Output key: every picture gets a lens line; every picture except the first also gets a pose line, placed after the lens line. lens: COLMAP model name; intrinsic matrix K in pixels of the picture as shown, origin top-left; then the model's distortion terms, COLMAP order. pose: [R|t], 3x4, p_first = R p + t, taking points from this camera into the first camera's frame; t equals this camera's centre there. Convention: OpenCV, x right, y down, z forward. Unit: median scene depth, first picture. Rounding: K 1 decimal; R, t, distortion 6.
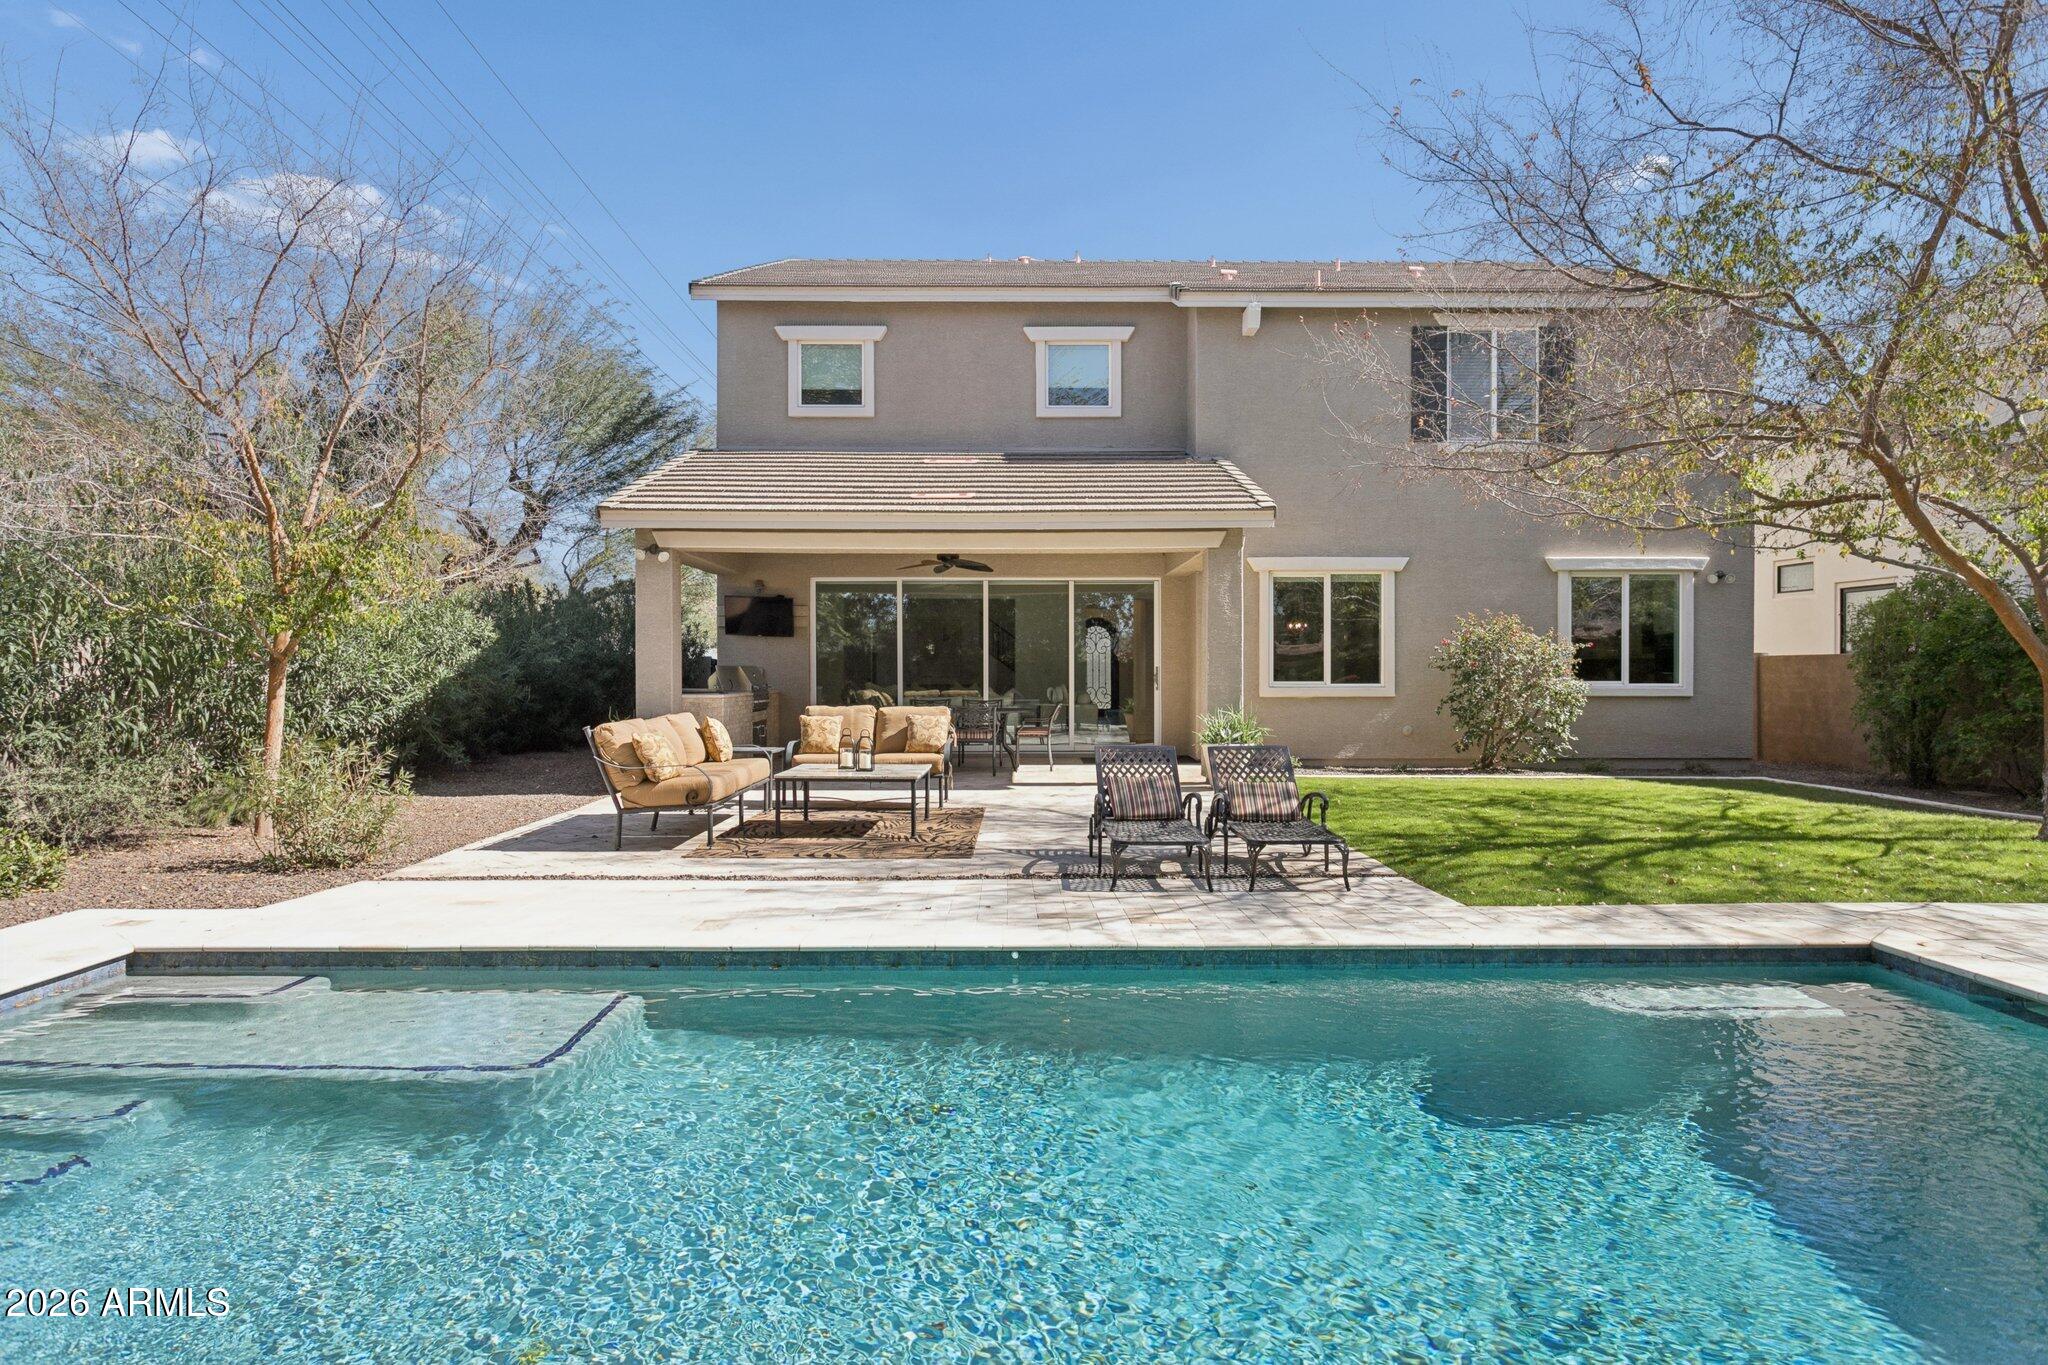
lens RADIAL K [[1210.2, 0, 1024.0], [0, 1210.2, 682.5], [0, 0, 1]] dist [-0.001635, -0.000078]
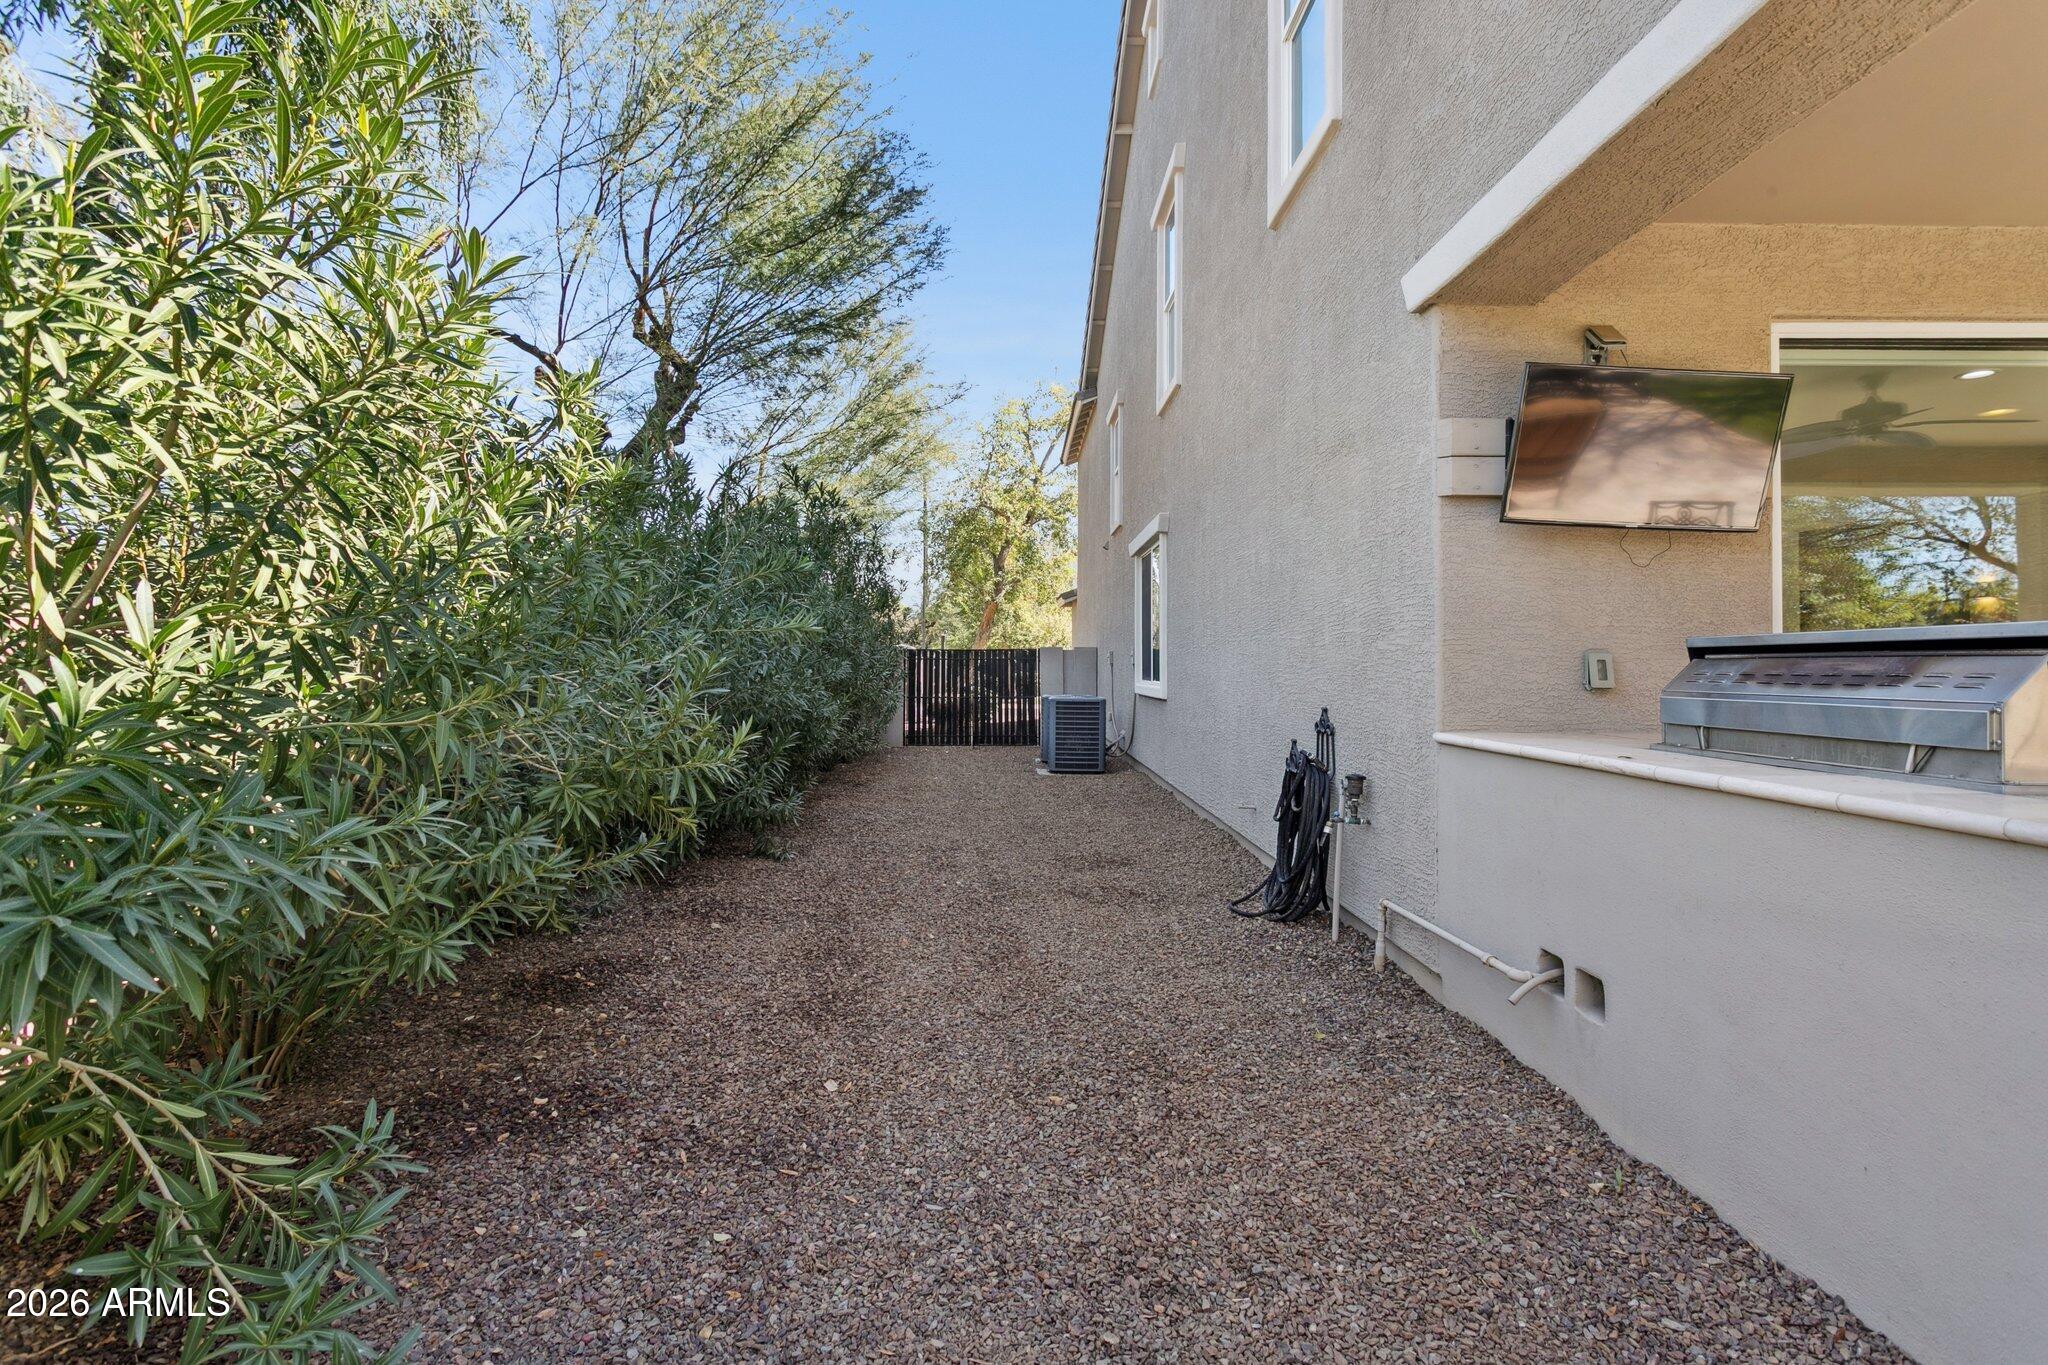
lens RADIAL K [[966.7, 0, 1023.8], [0, 966.7, 673.3], [0, 0, 1]] dist [0.005919, -0.000380]
pose [[0.999987, 0.004441, 0.002314, -0.359432], [-0.004436, 0.999988, -0.002213, -0.006179], [-0.002324, 0.002202, 0.999995, 0.815424]]
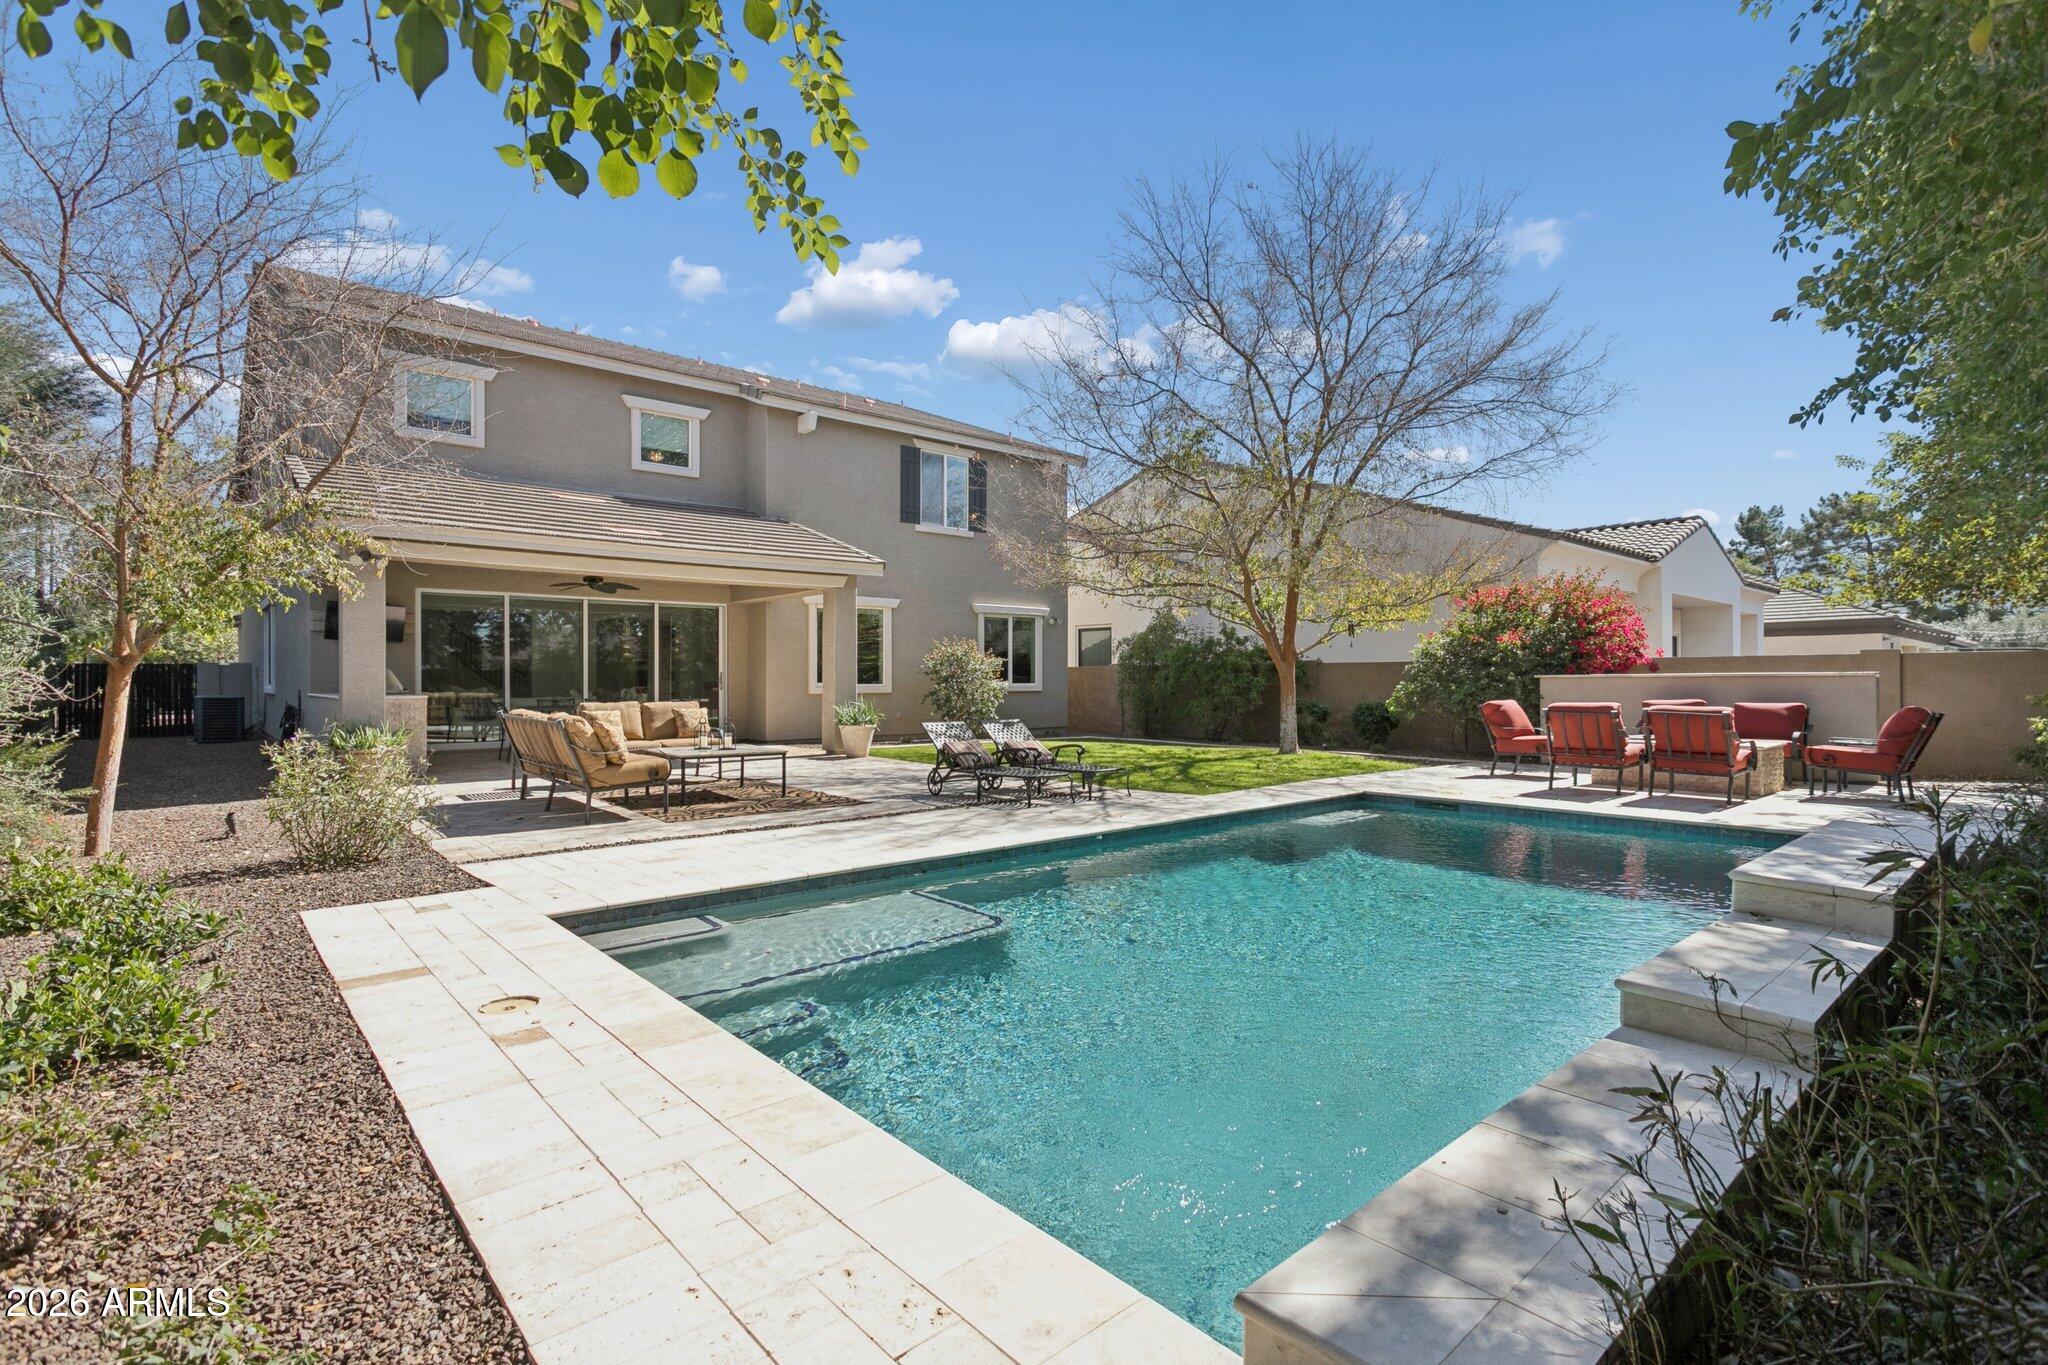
lens RADIAL K [[966.7, 0, 1023.8], [0, 966.7, 673.3], [0, 0, 1]] dist [0.005919, -0.000380]
pose [[0.763212, 0.002596, 0.646142, -0.333644], [0.005665, 0.999927, -0.010708, 0.001508], [-0.646123, 0.011832, 0.763142, -0.006543]]
